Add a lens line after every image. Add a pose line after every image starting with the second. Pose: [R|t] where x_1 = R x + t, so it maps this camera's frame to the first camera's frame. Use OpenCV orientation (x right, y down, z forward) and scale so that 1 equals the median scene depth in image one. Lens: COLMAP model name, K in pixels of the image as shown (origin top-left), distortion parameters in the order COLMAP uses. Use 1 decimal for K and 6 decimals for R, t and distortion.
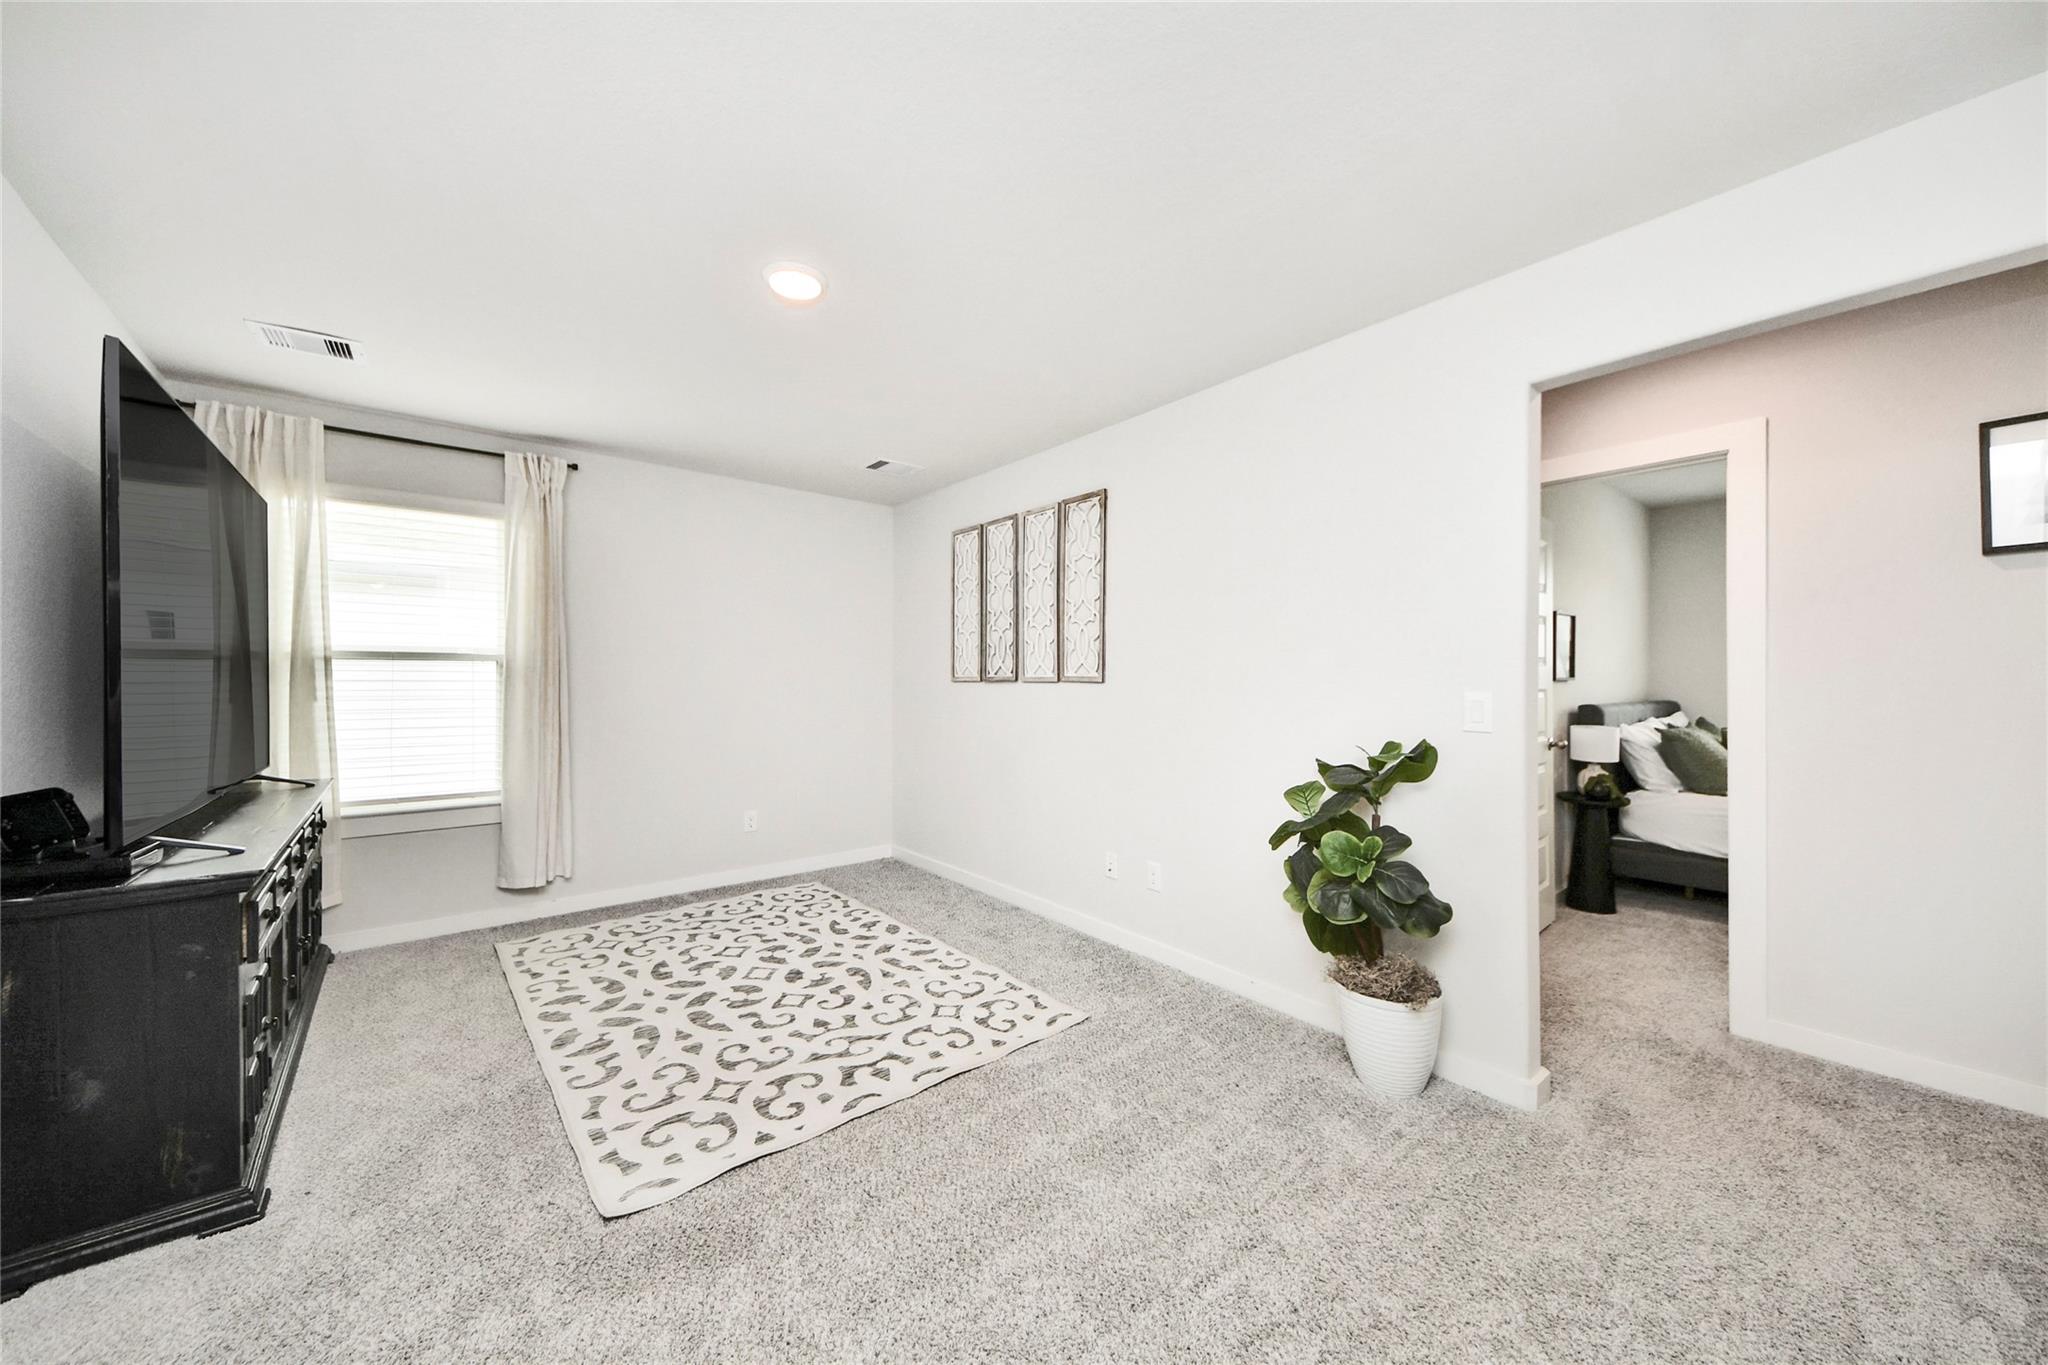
lens RADIAL K [[735.5, 0, 1027.1], [0, 735.5, 678.8], [0, 0, 1]] dist [0.073732, -0.023750]
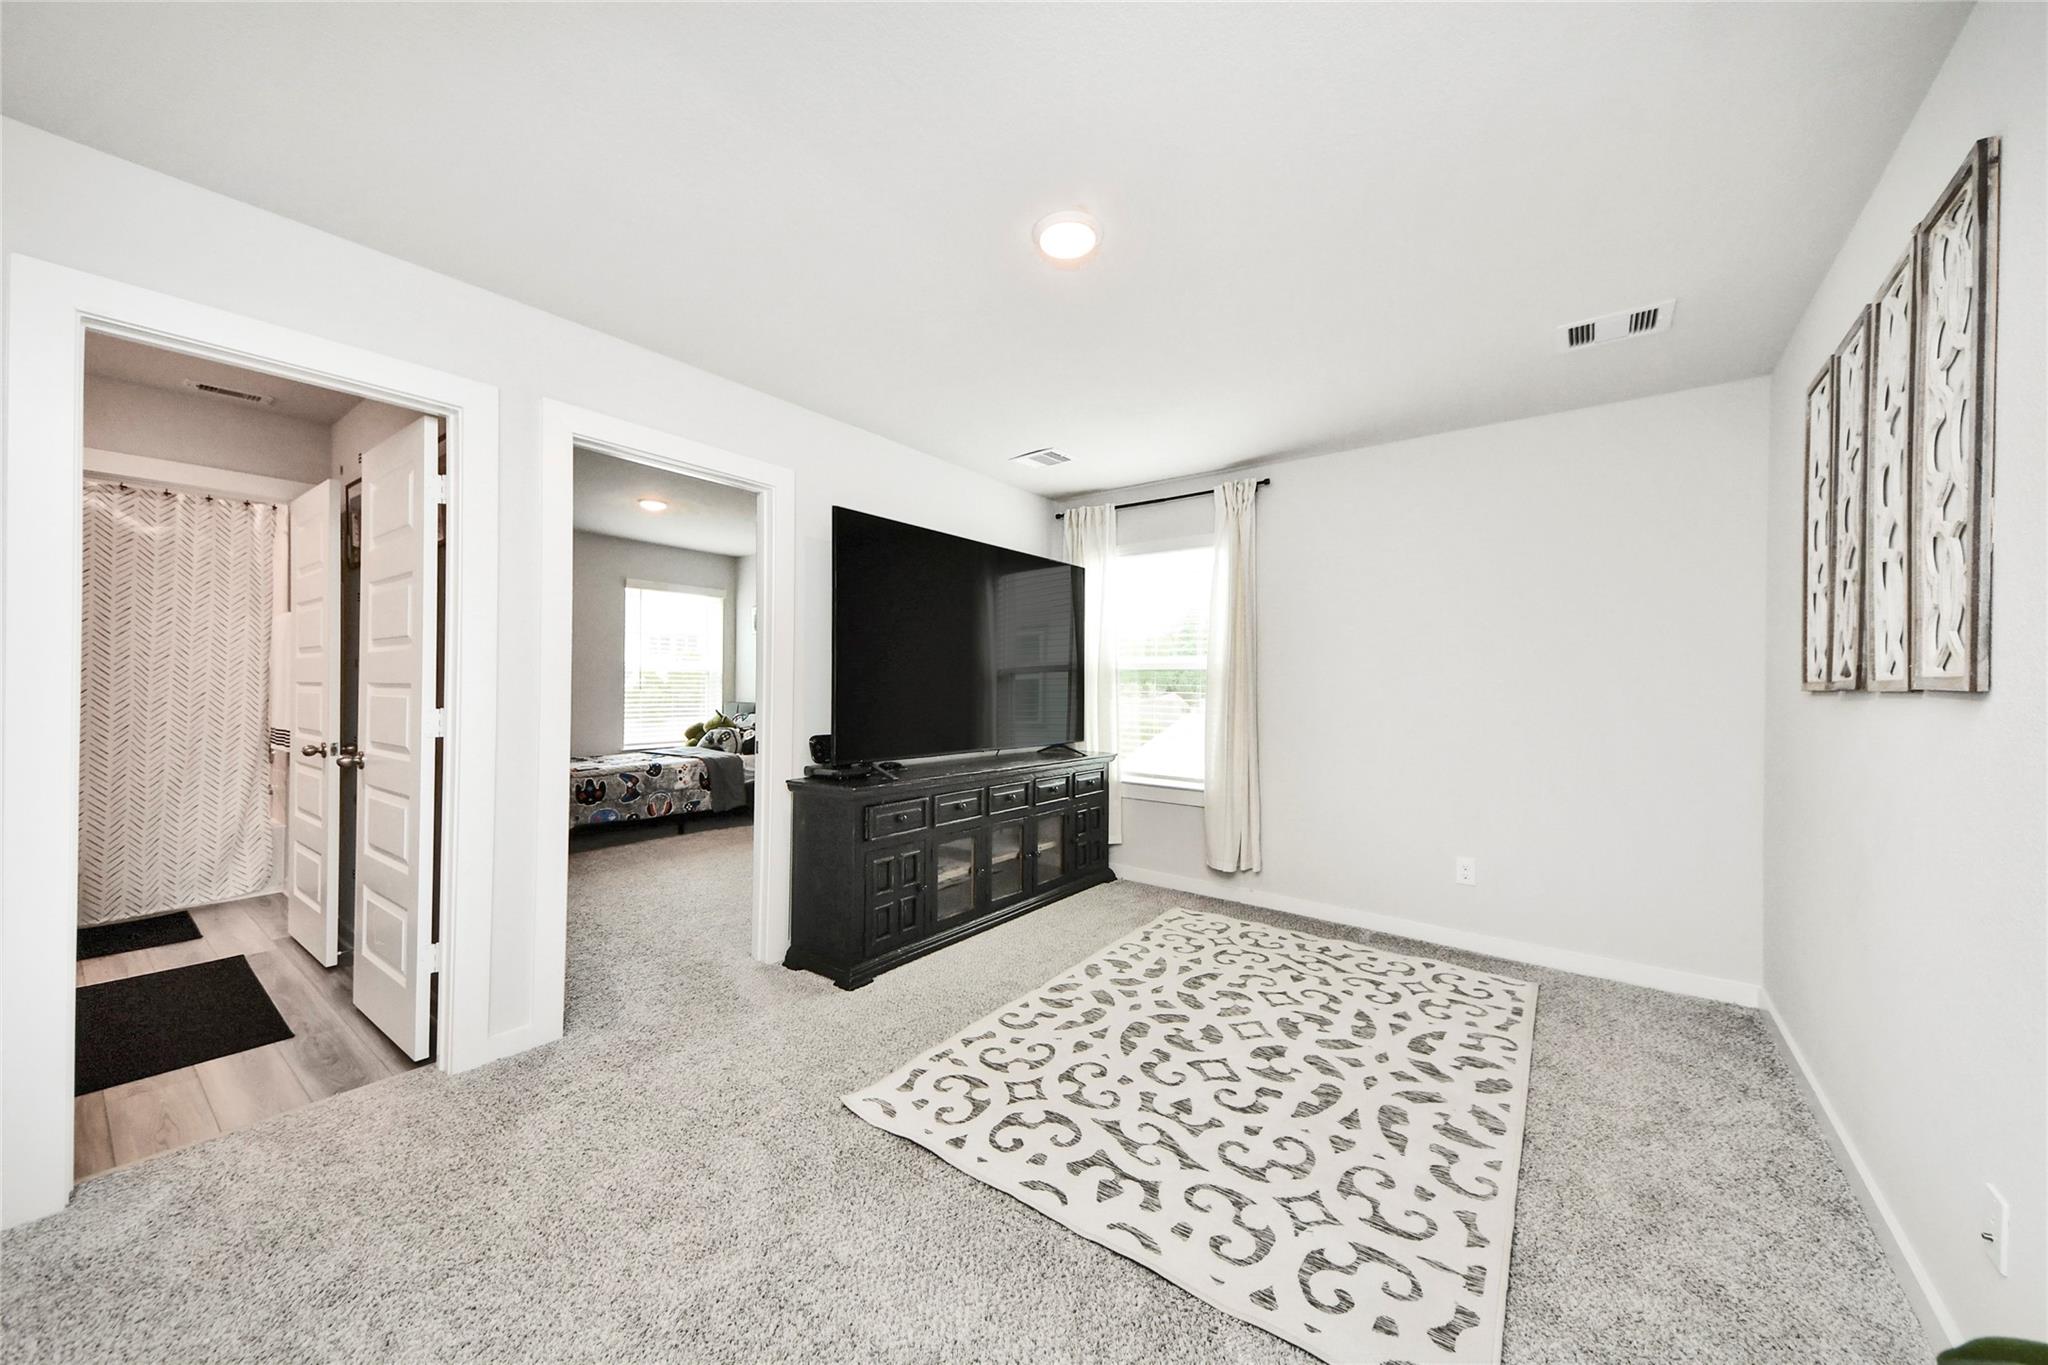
lens RADIAL K [[735.5, 0, 1027.1], [0, 735.5, 678.8], [0, 0, 1]] dist [0.073732, -0.023750]
pose [[0.250770, -0.003349, -0.968041, 0.506033], [-0.014612, 0.999867, -0.007244, 0.007857], [0.967936, 0.015961, 0.250688, 0.672609]]
